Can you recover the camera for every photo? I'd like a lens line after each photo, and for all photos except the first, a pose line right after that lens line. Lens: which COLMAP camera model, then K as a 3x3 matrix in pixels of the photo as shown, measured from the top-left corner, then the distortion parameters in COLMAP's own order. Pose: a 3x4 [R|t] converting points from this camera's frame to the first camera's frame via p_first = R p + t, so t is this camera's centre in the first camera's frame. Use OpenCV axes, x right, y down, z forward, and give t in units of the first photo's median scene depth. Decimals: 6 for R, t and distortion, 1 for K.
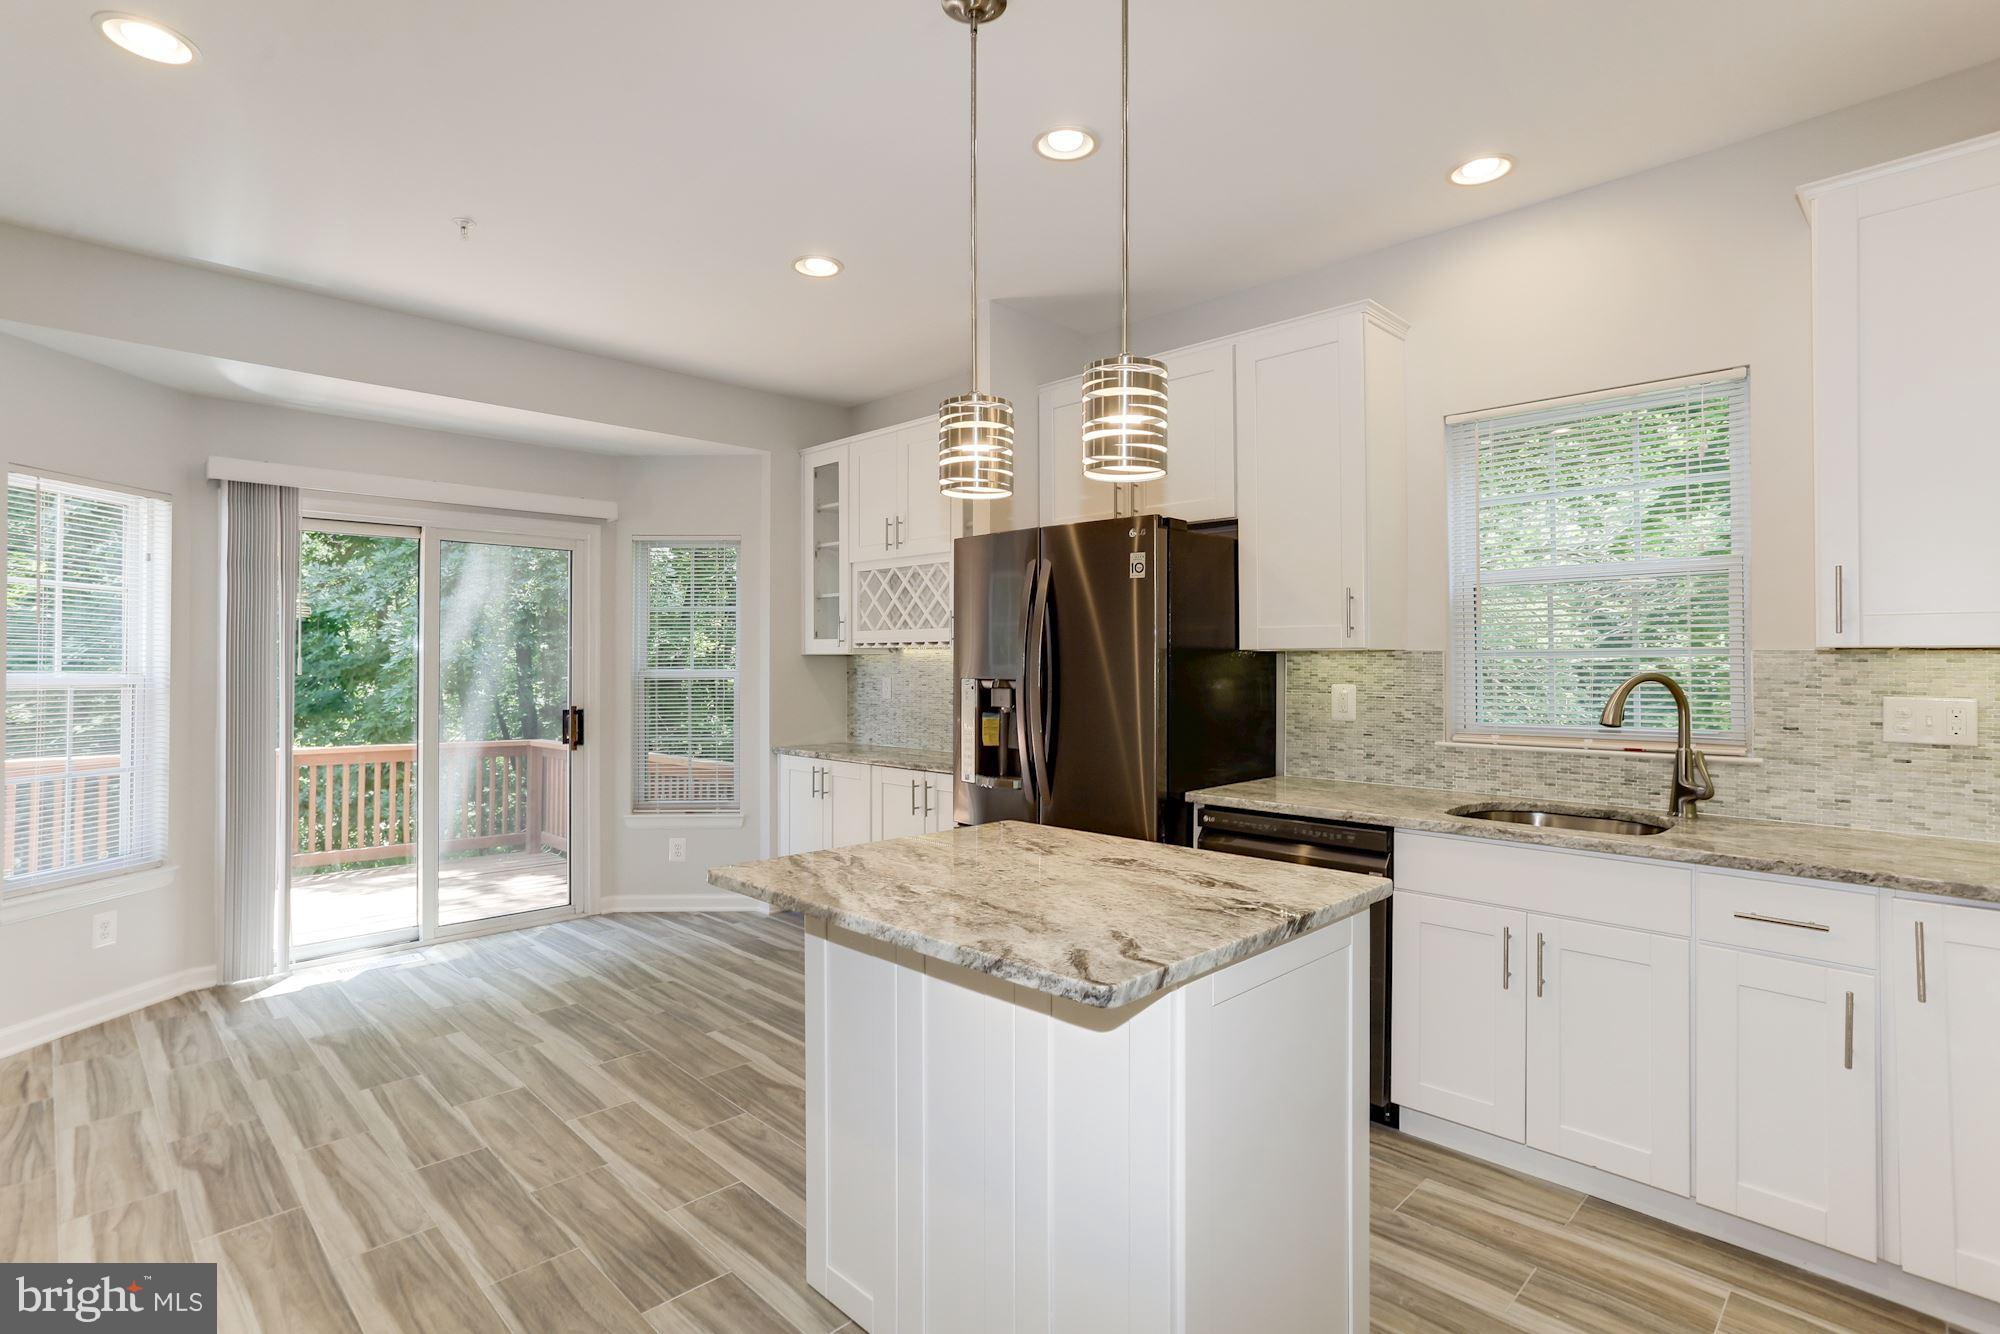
lens RADIAL K [[982.9, 0, 993.5], [0, 982.9, 652.7], [0, 0, 1]] dist [-0.044467, 0.029965]
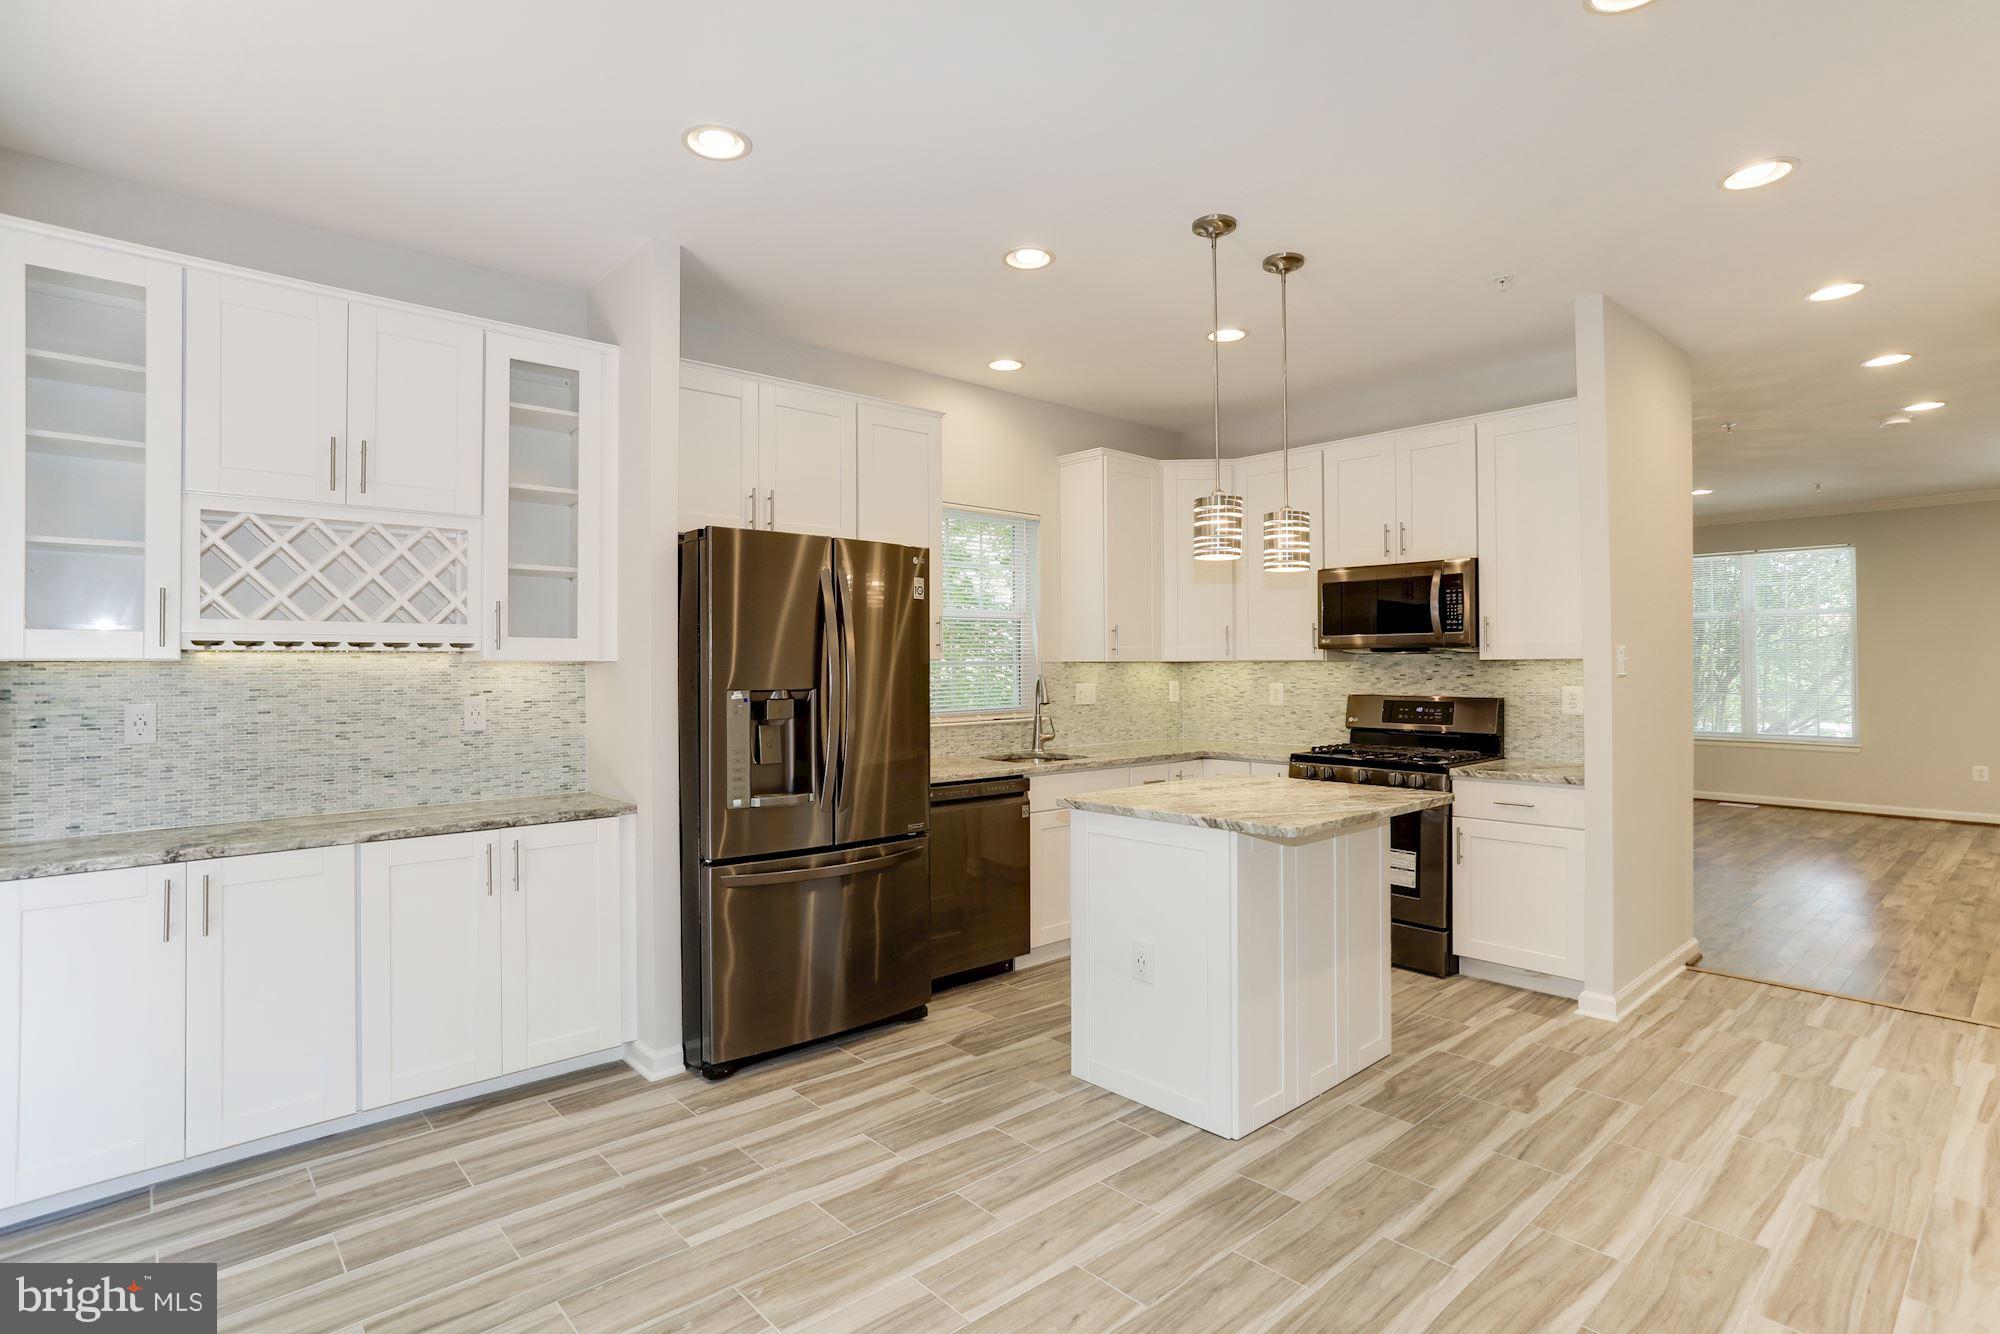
lens RADIAL K [[982.9, 0, 993.5], [0, 982.9, 652.7], [0, 0, 1]] dist [-0.044467, 0.029965]
pose [[0.052326, 0.014389, 0.998526, -0.823138], [-0.003082, 0.999894, -0.014247, 0.004357], [-0.998625, -0.002332, 0.052365, 0.676183]]
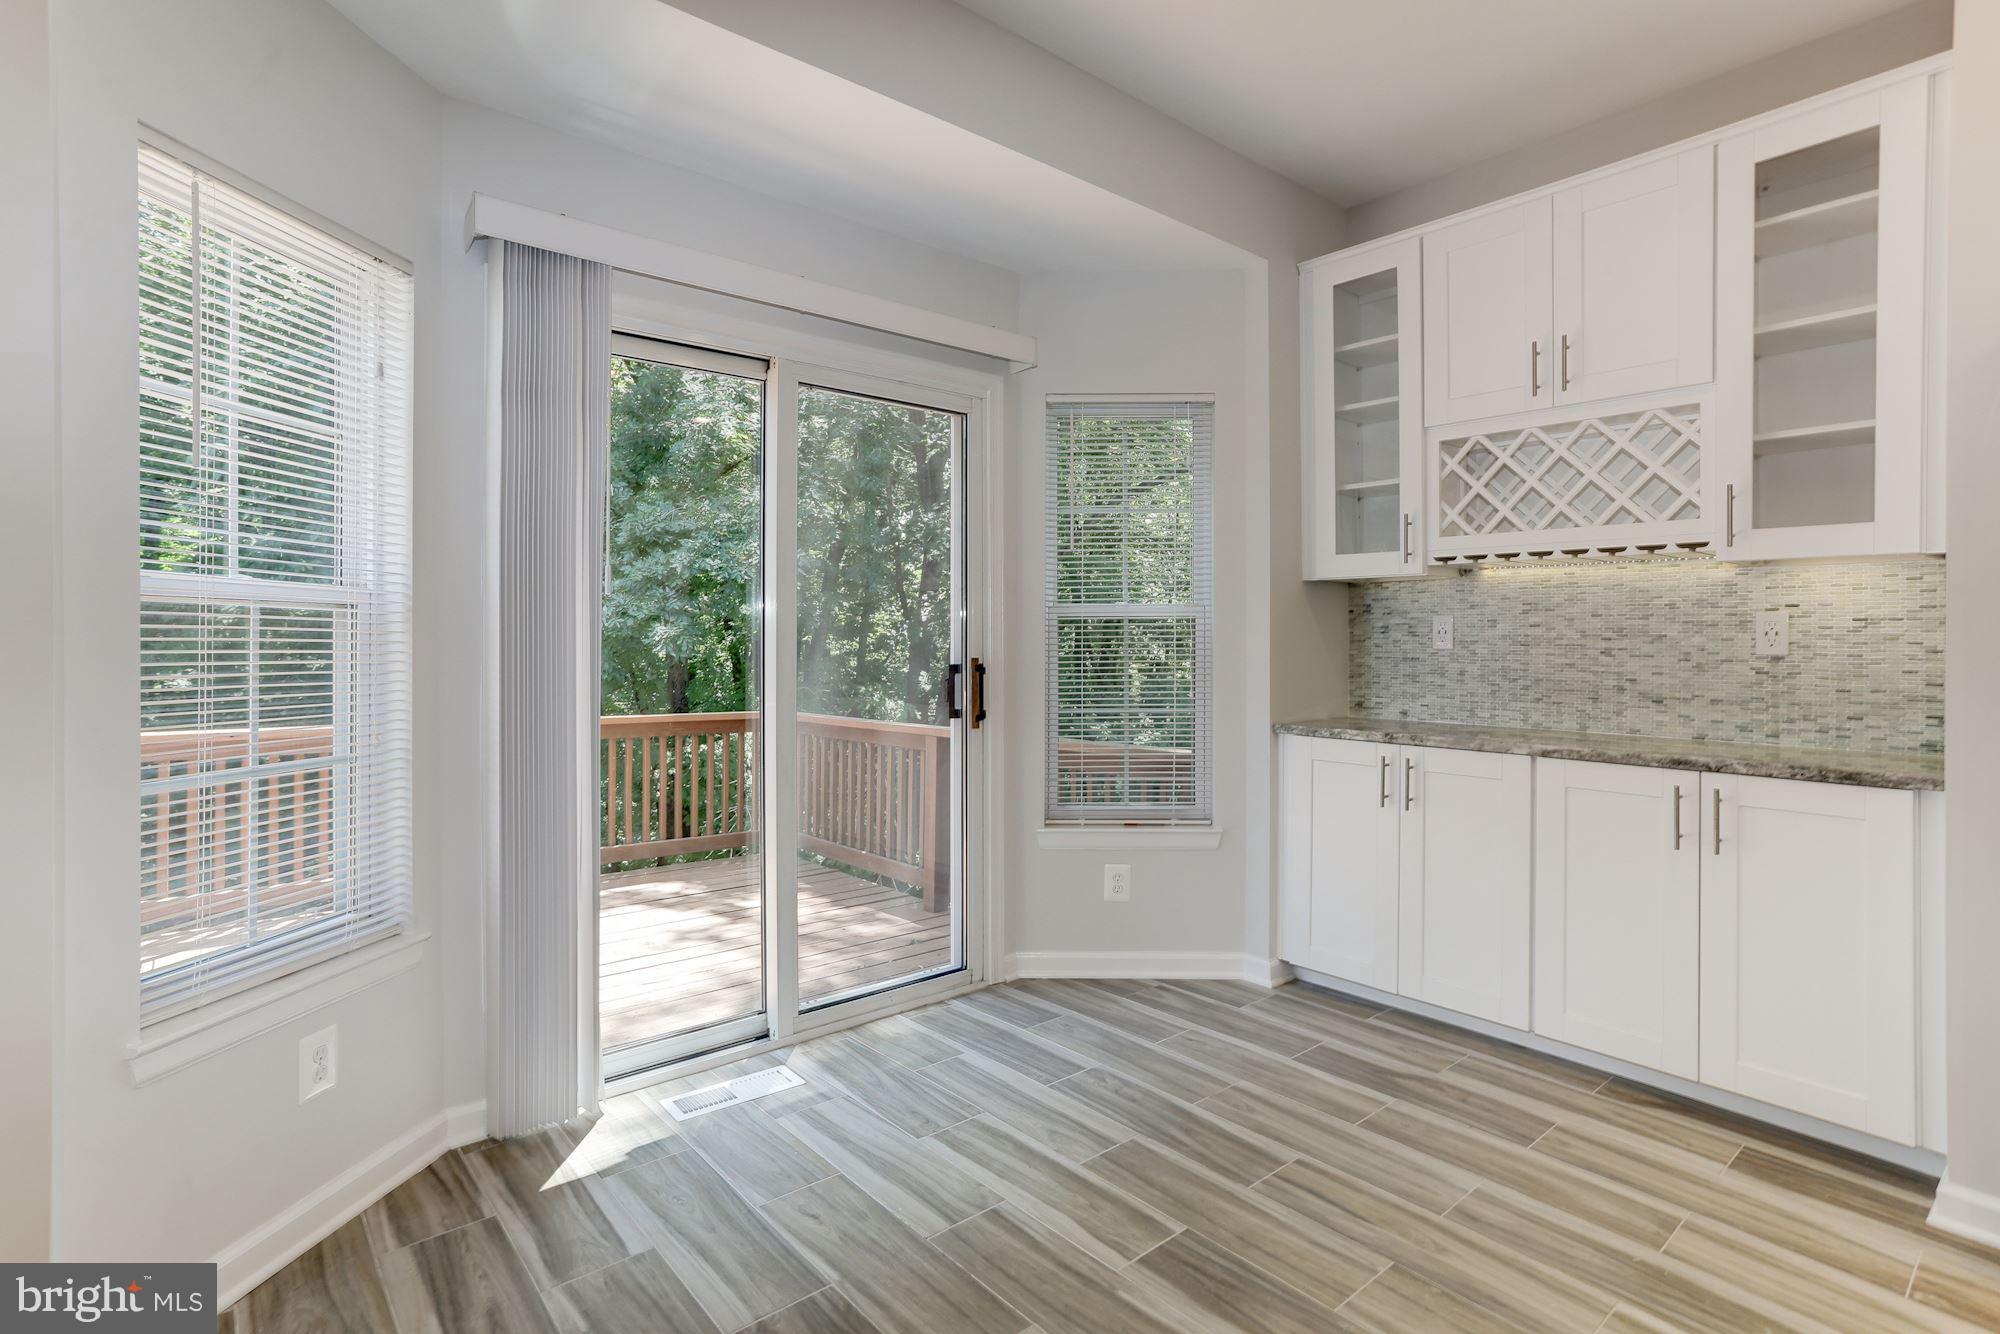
lens RADIAL K [[978.0, 0, 984.0], [0, 978.0, 637.0], [0, 0, 1]] dist [-0.046445, 0.032073]
pose [[0.996279, 0.002740, -0.086139, -0.469530], [-0.001767, 0.999934, 0.011371, 0.043460], [0.086164, -0.011176, 0.996218, 0.468552]]
